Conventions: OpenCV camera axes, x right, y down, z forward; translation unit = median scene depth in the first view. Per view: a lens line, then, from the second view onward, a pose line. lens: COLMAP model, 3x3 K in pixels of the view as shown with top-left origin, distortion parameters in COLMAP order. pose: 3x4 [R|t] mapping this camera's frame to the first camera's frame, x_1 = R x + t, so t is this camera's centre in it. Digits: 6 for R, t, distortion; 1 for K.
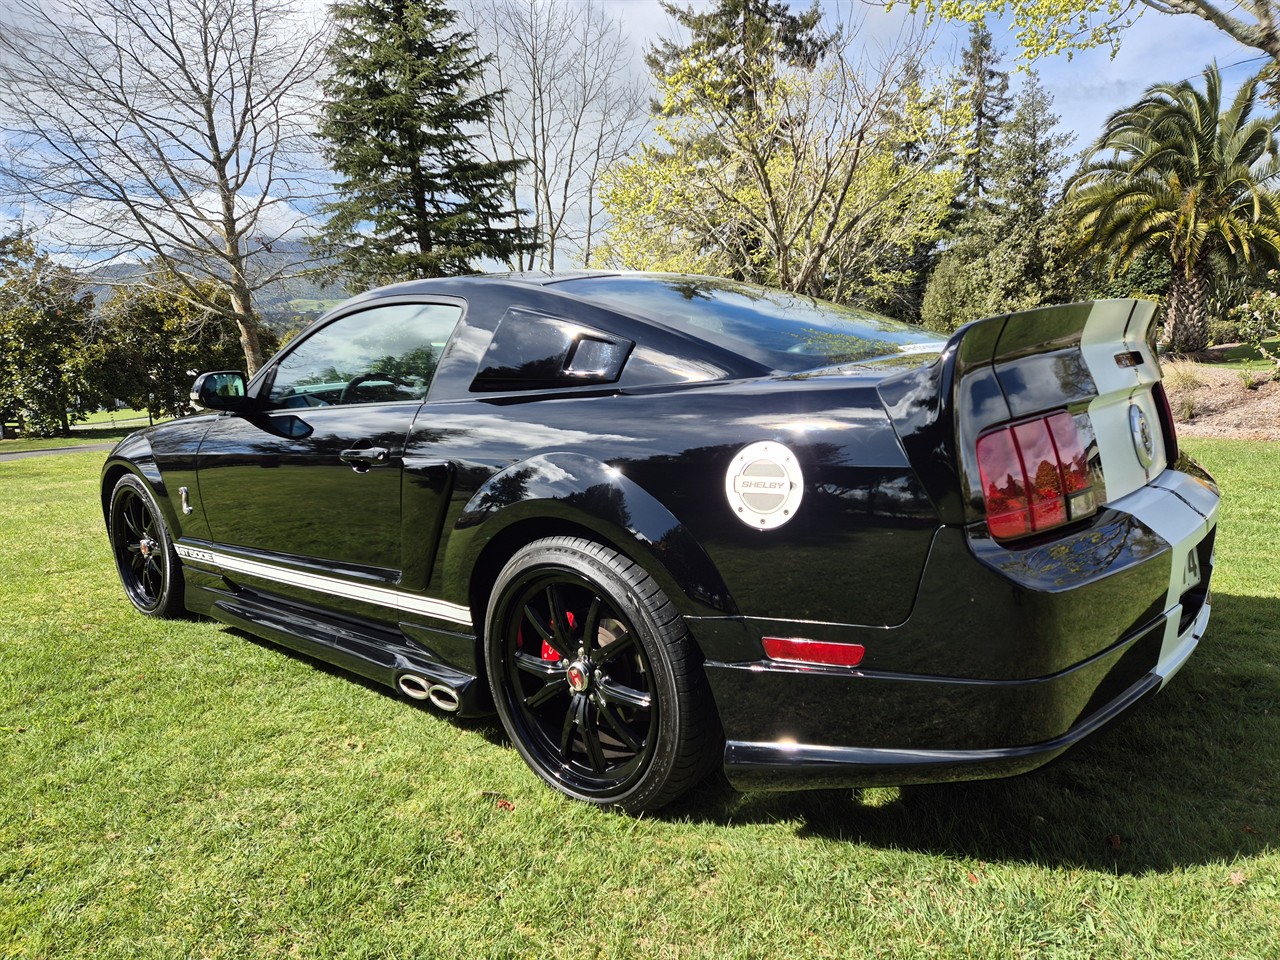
lens RADIAL K [[837.2, 0, 653.0], [0, 837.2, 495.0], [0, 0, 1]] dist [0.089002, -0.078784]
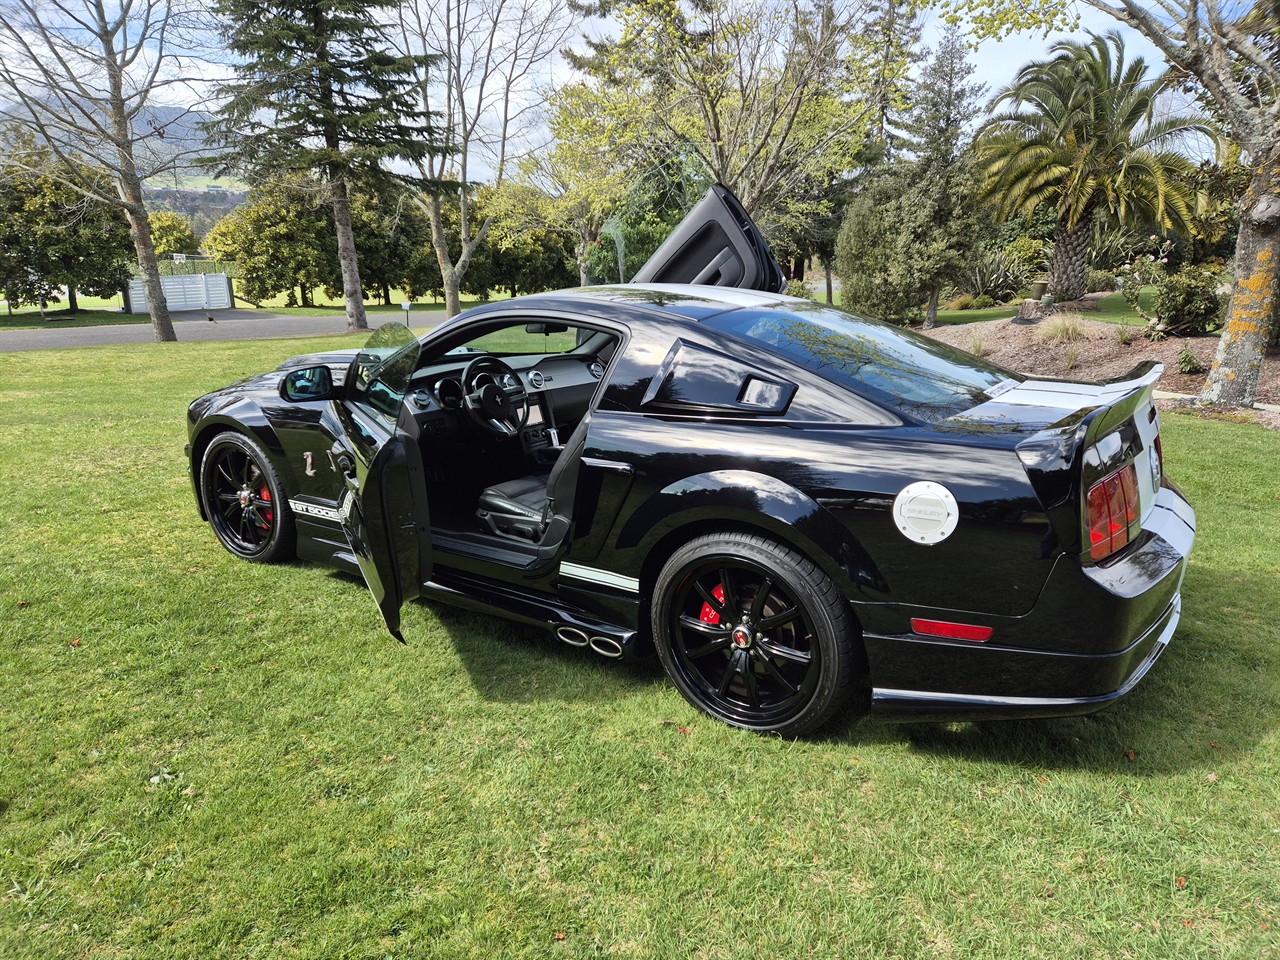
lens RADIAL K [[842.1, 0, 651.4], [0, 842.1, 482.7], [0, 0, 1]] dist [0.084655, -0.071740]
pose [[0.990935, 0.026607, 0.131678, -0.037916], [-0.038047, 0.995642, 0.085141, -0.012277], [-0.128839, -0.089379, 0.987629, -0.024830]]
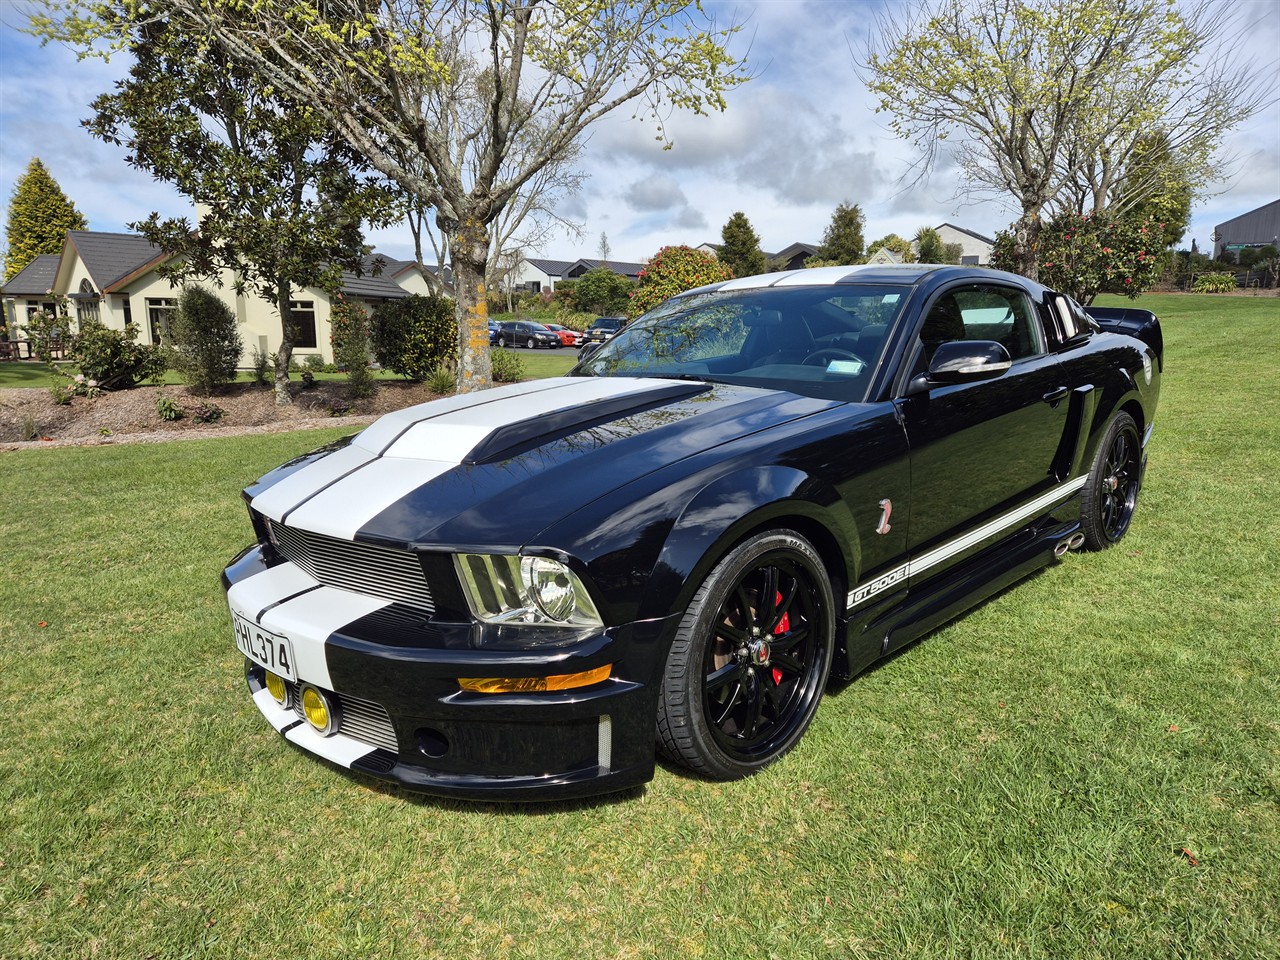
lens RADIAL K [[842.1, 0, 651.4], [0, 842.1, 482.7], [0, 0, 1]] dist [0.084655, -0.071740]
pose [[0.068448, -0.151594, 0.986070, -0.197695], [0.198425, 0.970710, 0.135459, -0.025040], [-0.977723, 0.186389, 0.096523, 0.169497]]
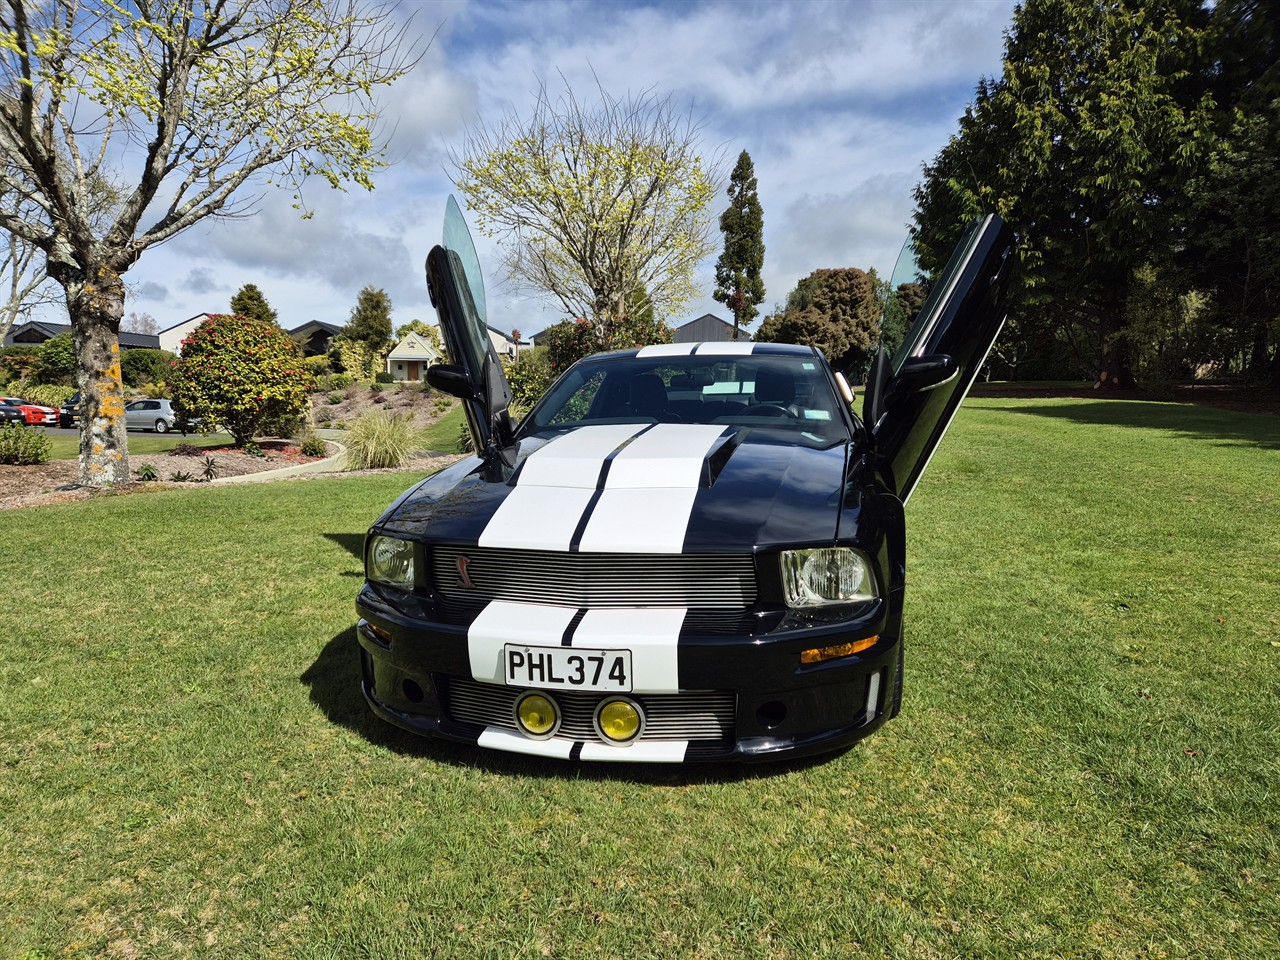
lens RADIAL K [[828.1, 0, 646.5], [0, 828.1, 485.1], [0, 0, 1]] dist [0.087950, -0.081404]
pose [[-0.472574, -0.054013, 0.879635, -0.198108], [0.183171, 0.970303, 0.157987, -0.037878], [-0.862046, 0.235784, -0.448646, 0.256669]]
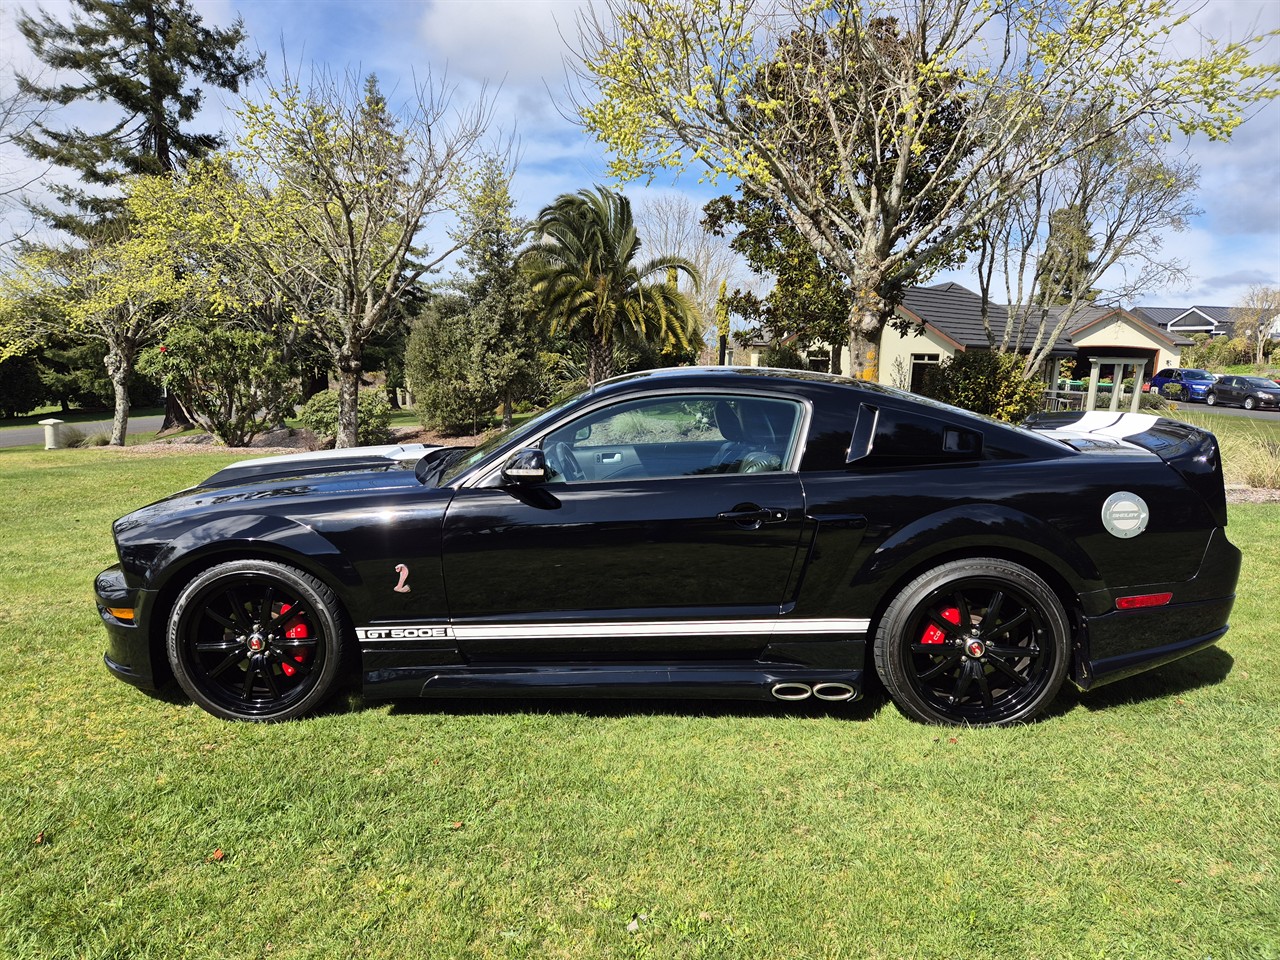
lens RADIAL K [[845.0, 0, 635.2], [0, 845.0, 483.7], [0, 0, 1]] dist [0.082364, -0.071936]
pose [[0.778978, -0.036518, 0.625987, -0.142109], [0.072099, 0.996898, -0.031564, -0.007464], [-0.622893, 0.069720, 0.779194, 0.013245]]
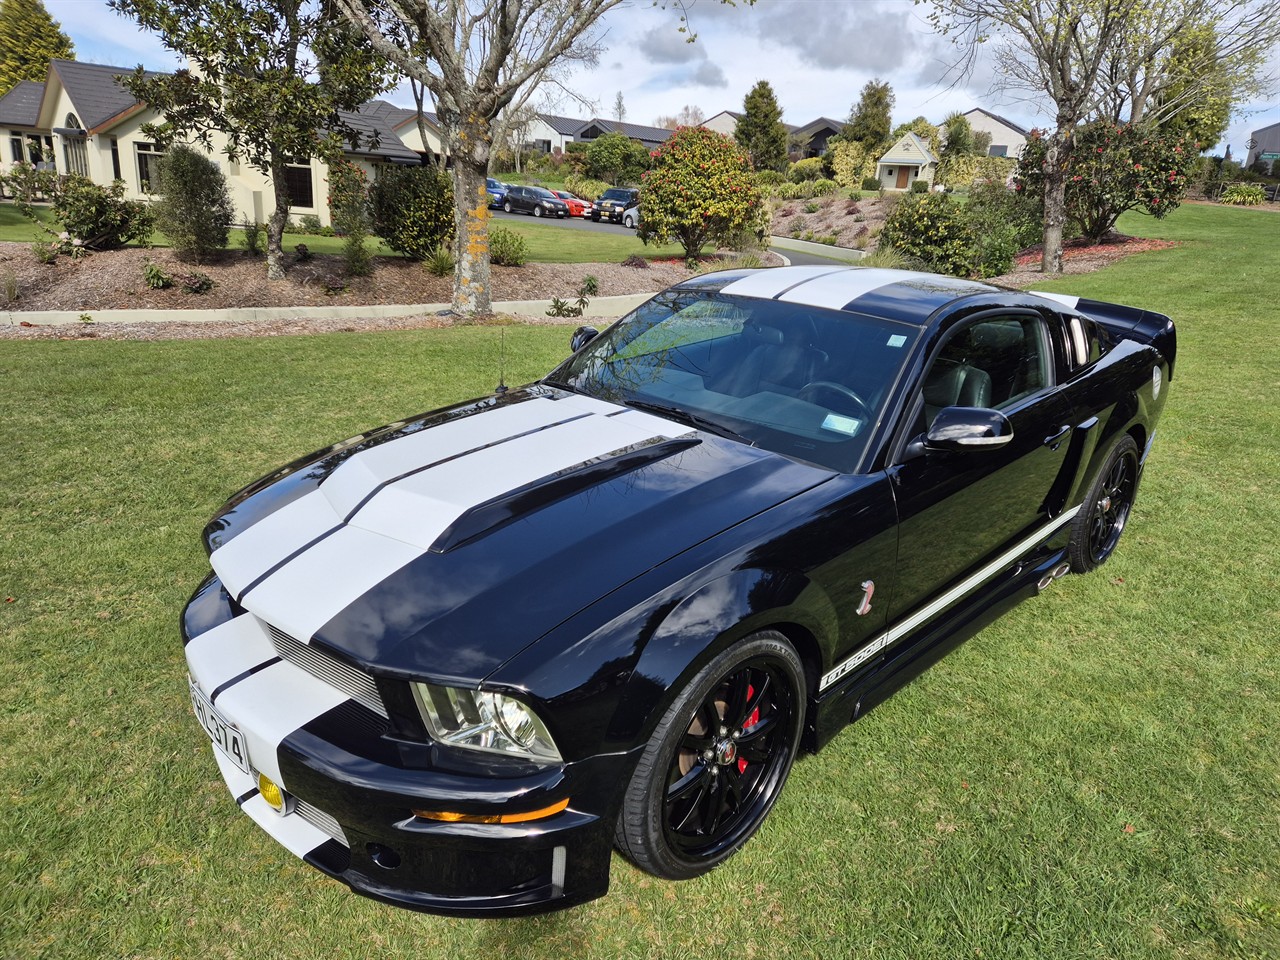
lens RADIAL K [[840.7, 0, 662.5], [0, 840.7, 461.7], [0, 0, 1]] dist [0.090020, -0.078920]
pose [[0.068845, -0.269041, 0.960665, -0.187847], [0.134495, 0.956662, 0.258282, -0.048438], [-0.988520, 0.111423, 0.102047, 0.163777]]
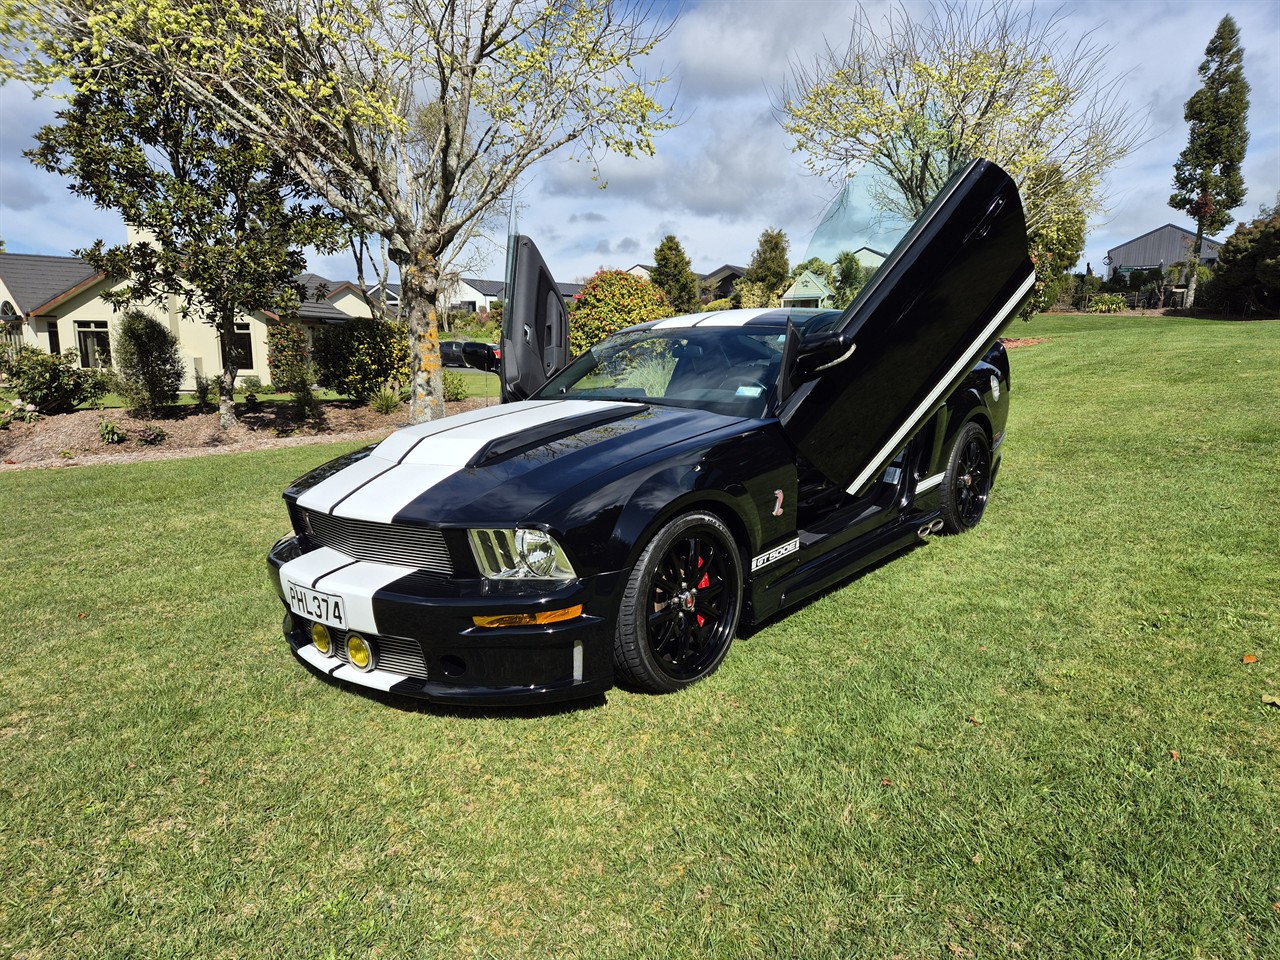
lens RADIAL K [[831.4, 0, 656.5], [0, 831.4, 485.1], [0, 0, 1]] dist [0.094196, -0.083809]
pose [[-0.013333, -0.136270, 0.990582, -0.232623], [0.206254, 0.968990, 0.136076, -0.027172], [-0.978408, 0.206126, 0.015187, 0.169307]]
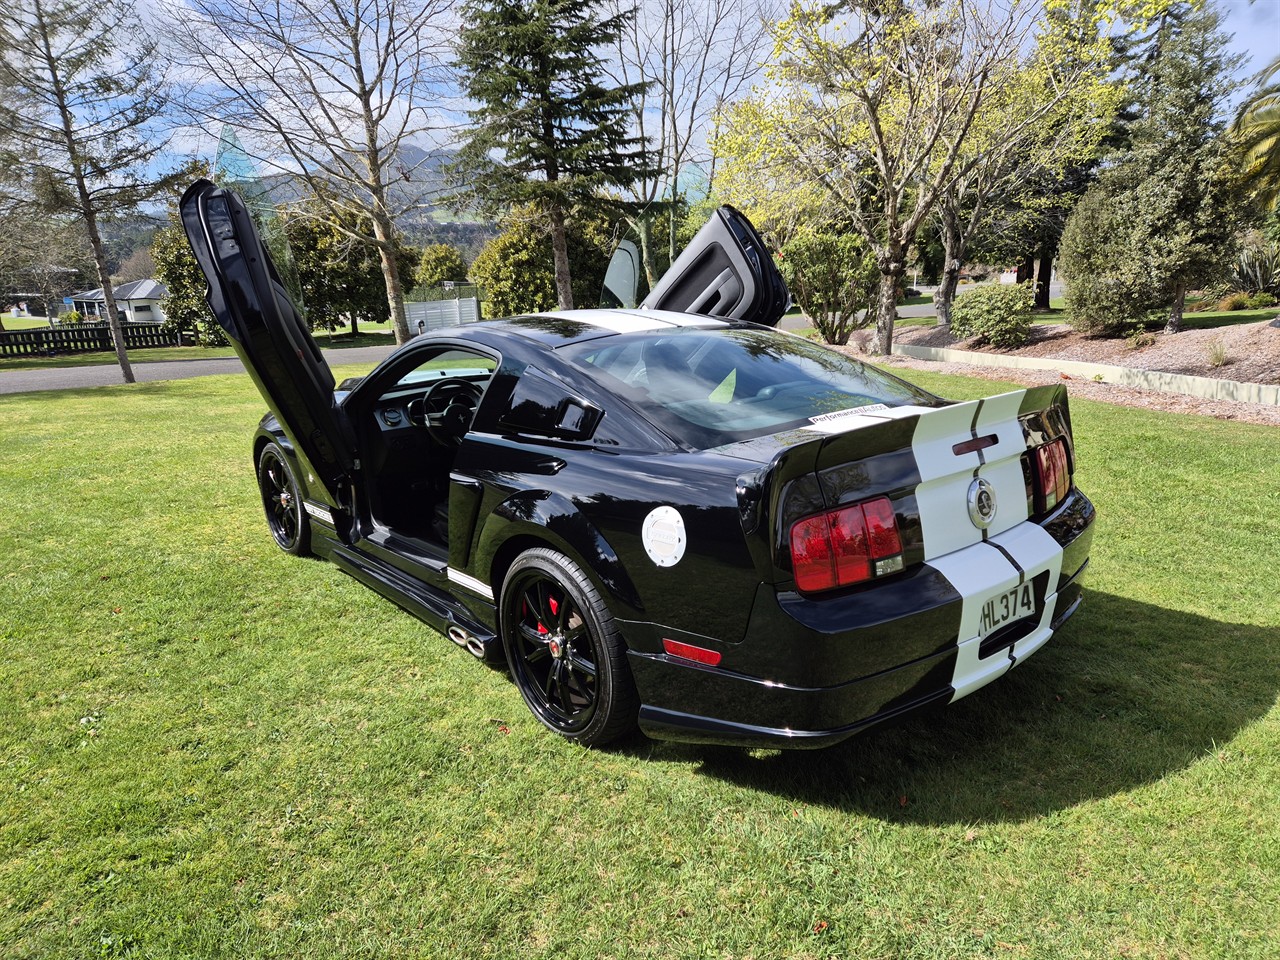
lens RADIAL K [[837.2, 0, 653.0], [0, 837.2, 495.0], [0, 0, 1]] dist [0.089002, -0.078784]
pose [[0.988151, 0.060075, -0.141242, 0.023326], [-0.046300, 0.994023, 0.098868, -0.016773], [0.146337, -0.091156, 0.985026, -0.030744]]
